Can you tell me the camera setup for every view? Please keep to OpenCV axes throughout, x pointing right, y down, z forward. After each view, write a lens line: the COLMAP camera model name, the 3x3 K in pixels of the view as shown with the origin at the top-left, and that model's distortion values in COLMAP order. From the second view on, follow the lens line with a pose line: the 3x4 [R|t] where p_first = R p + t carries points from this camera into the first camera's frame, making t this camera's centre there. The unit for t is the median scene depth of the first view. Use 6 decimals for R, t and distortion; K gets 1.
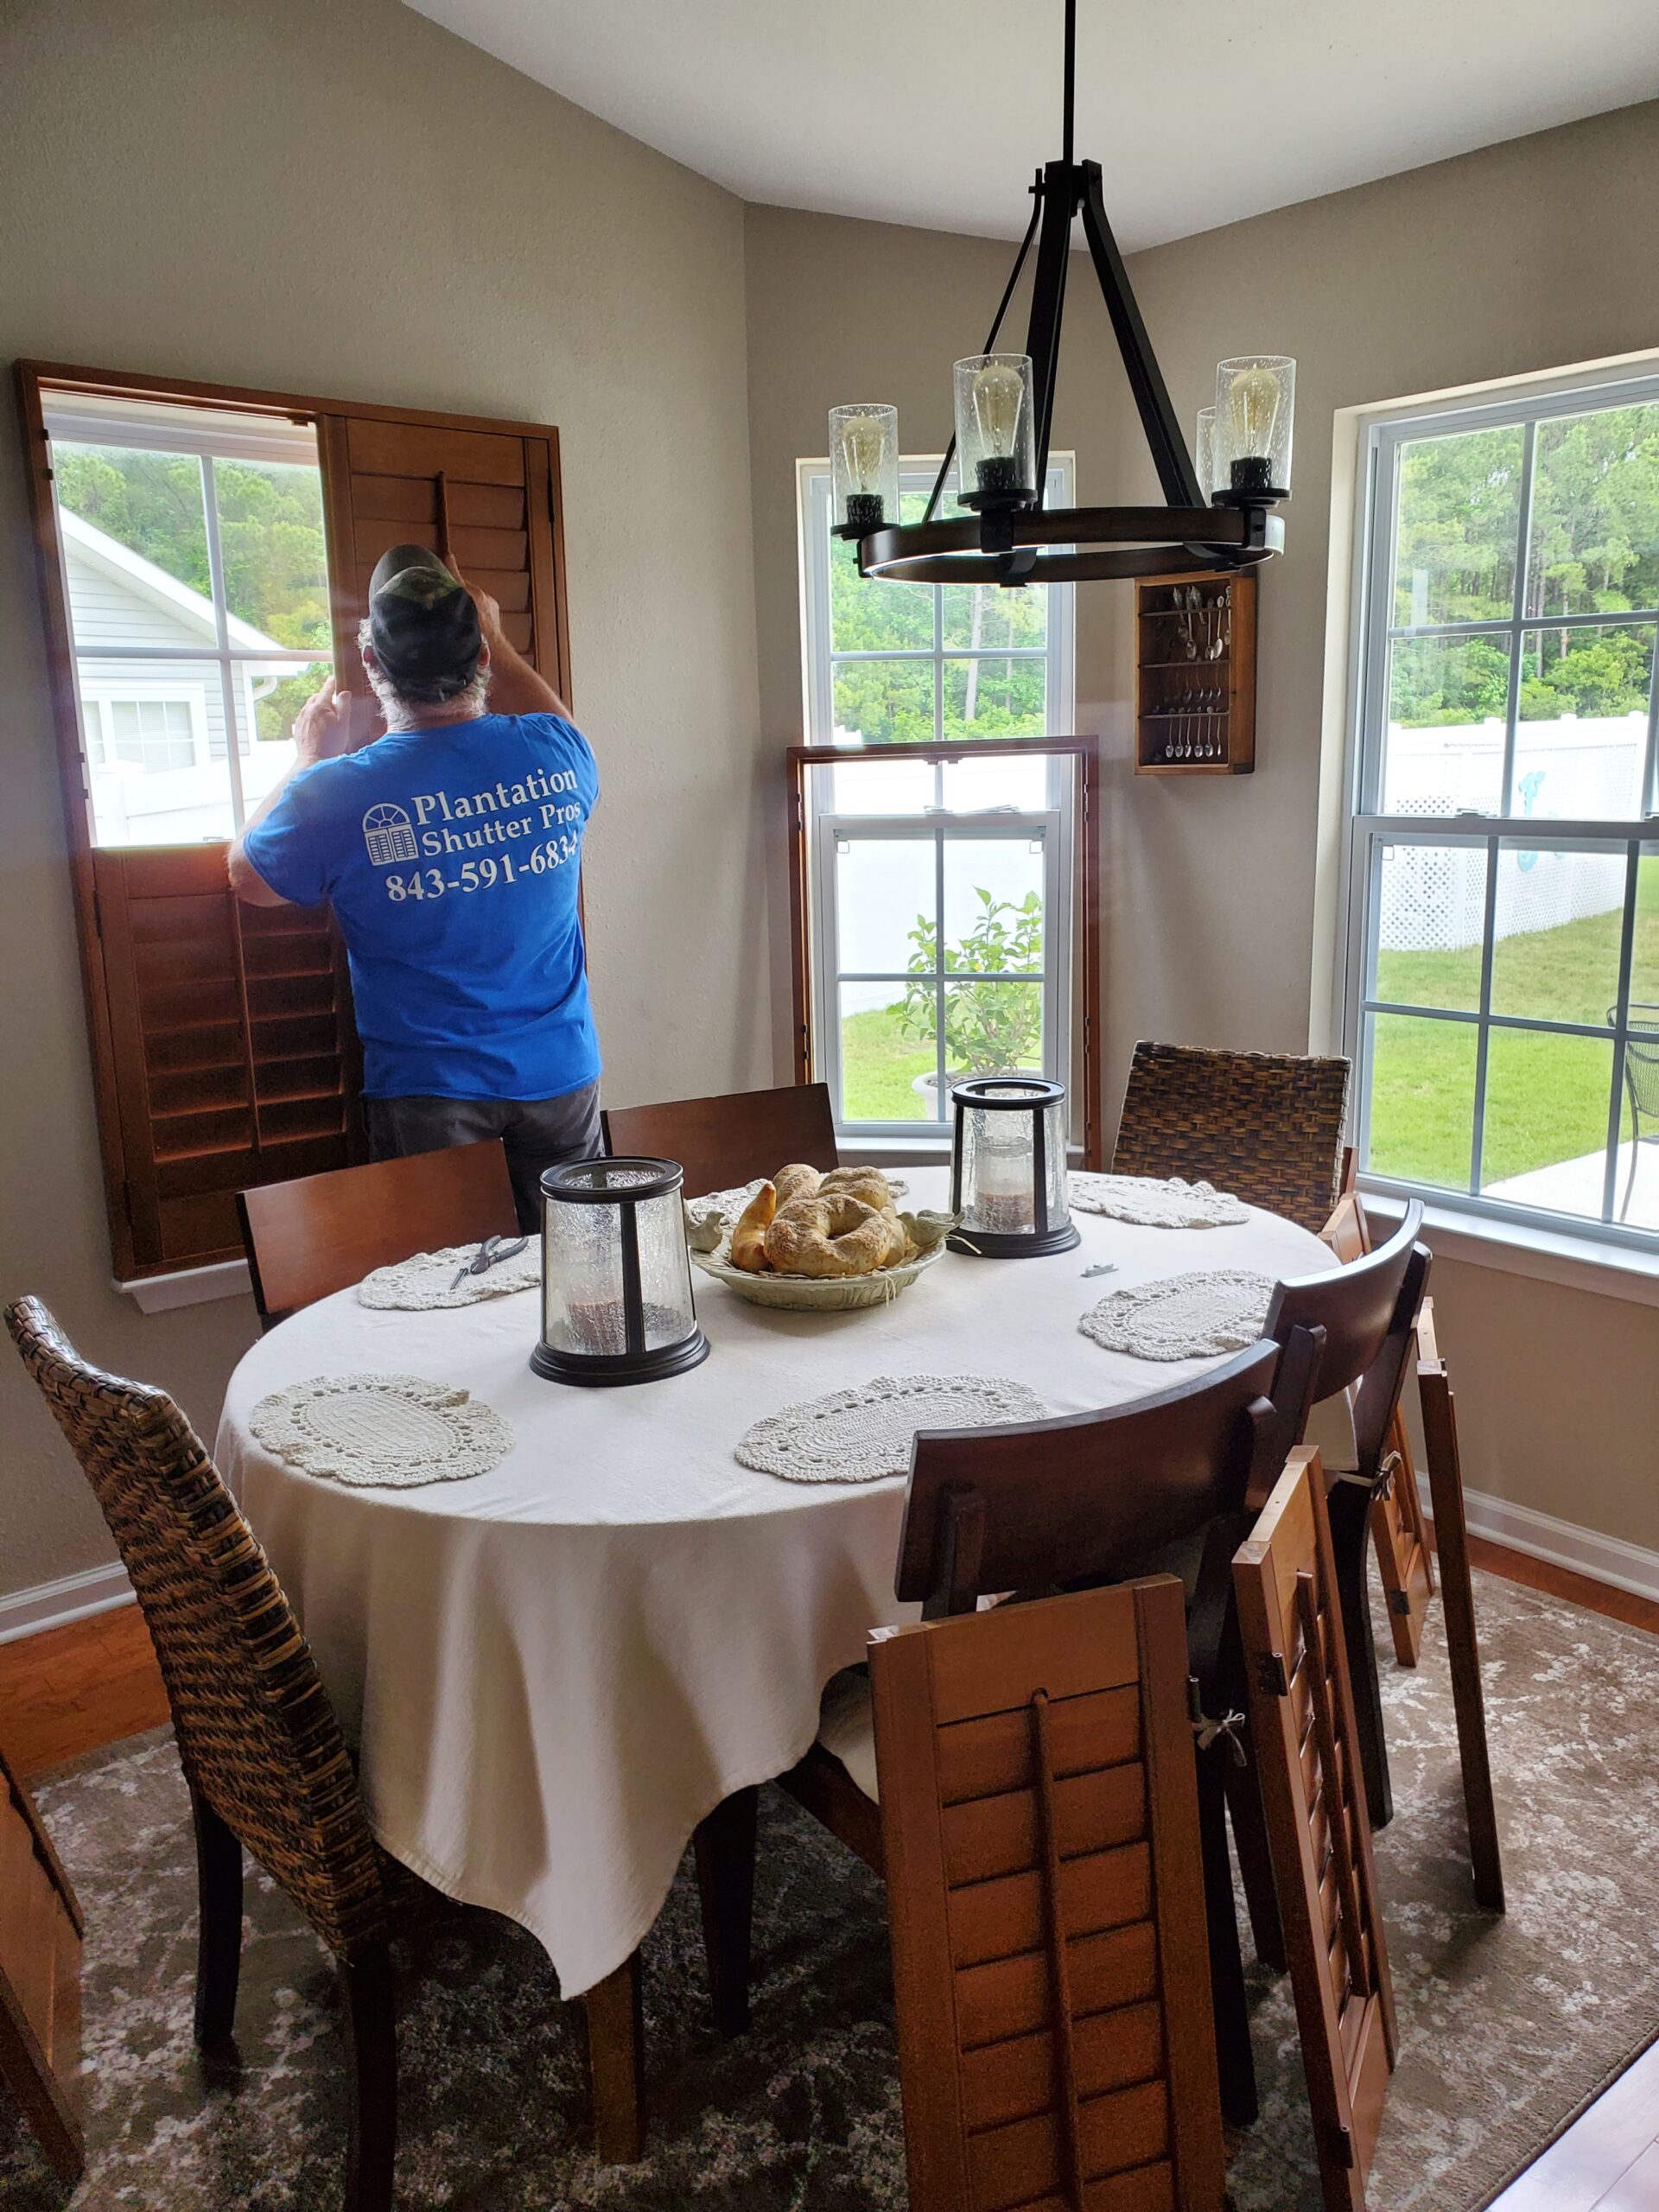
lens RADIAL K [[1681.2, 0, 898.9], [0, 1681.2, 1101.1], [0, 0, 1]] dist [0.139337, -0.257548]
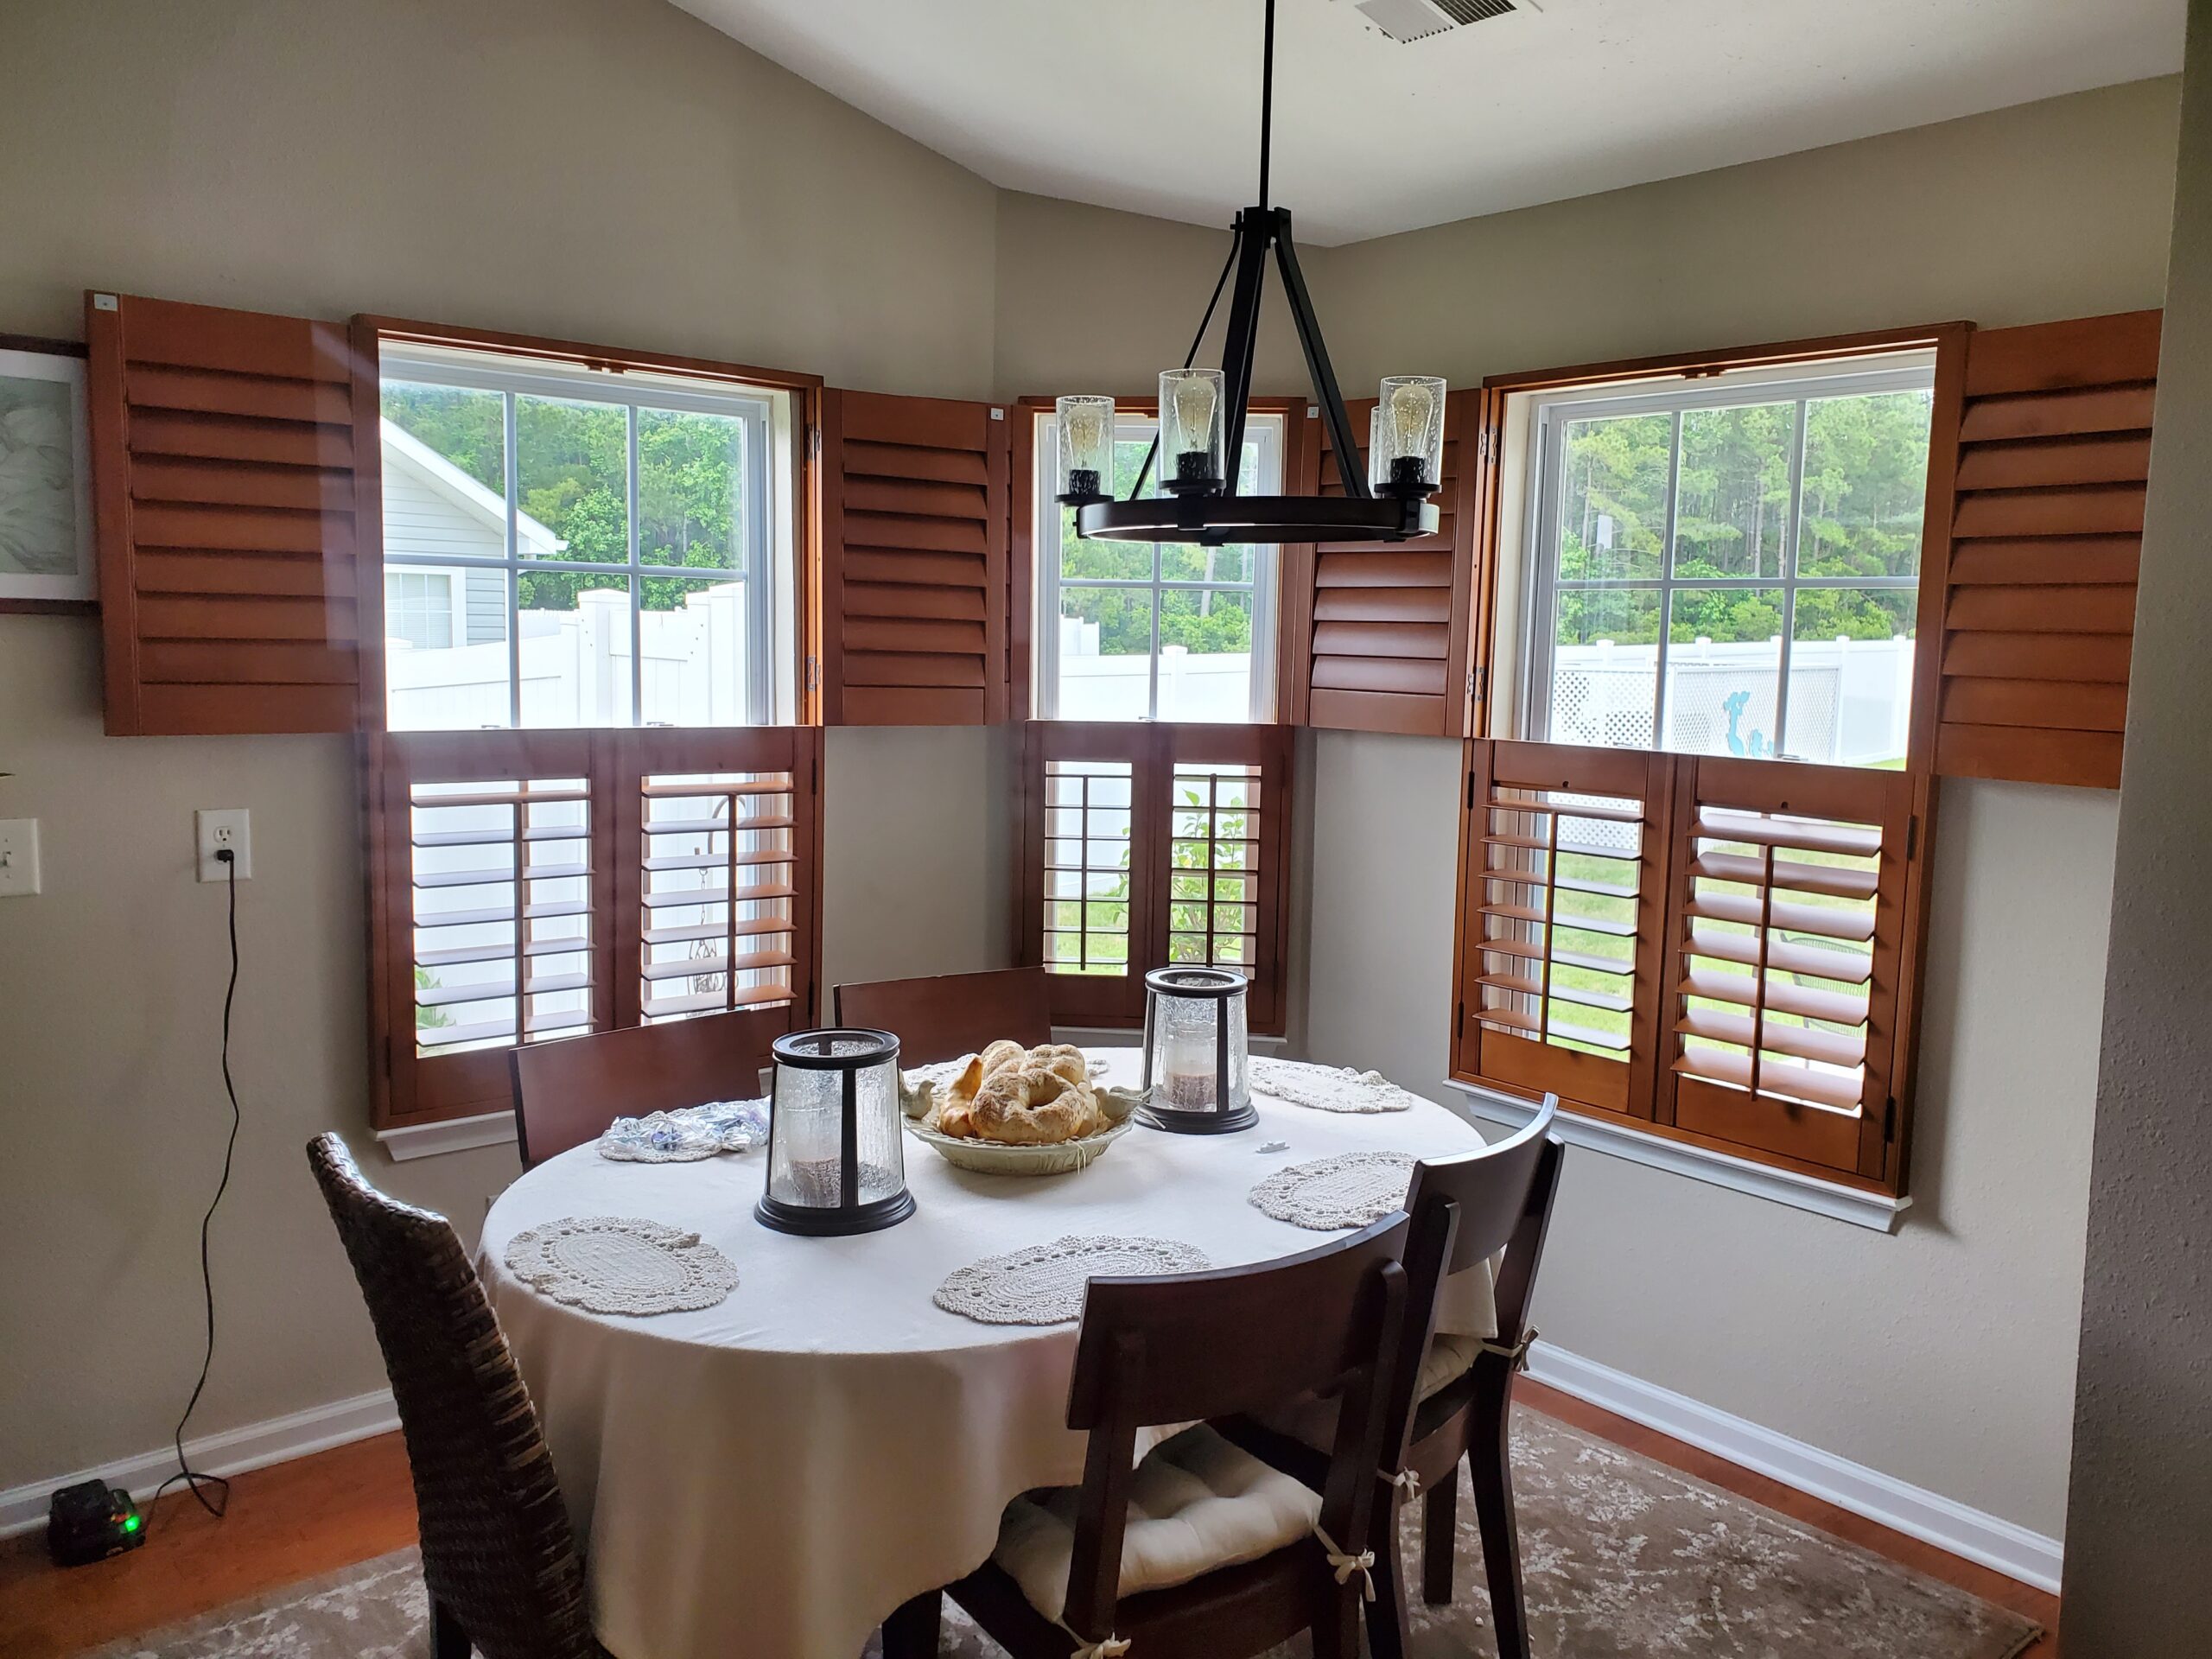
lens RADIAL K [[1681.2, 0, 1122.5], [0, 1681.2, 824.4], [0, 0, 1]] dist [0.139337, -0.257548]
pose [[0.999327, 0.036374, -0.004751, 0.019833], [-0.036660, 0.994856, -0.094436, -0.002663], [0.001292, 0.094547, 0.995520, -0.134400]]
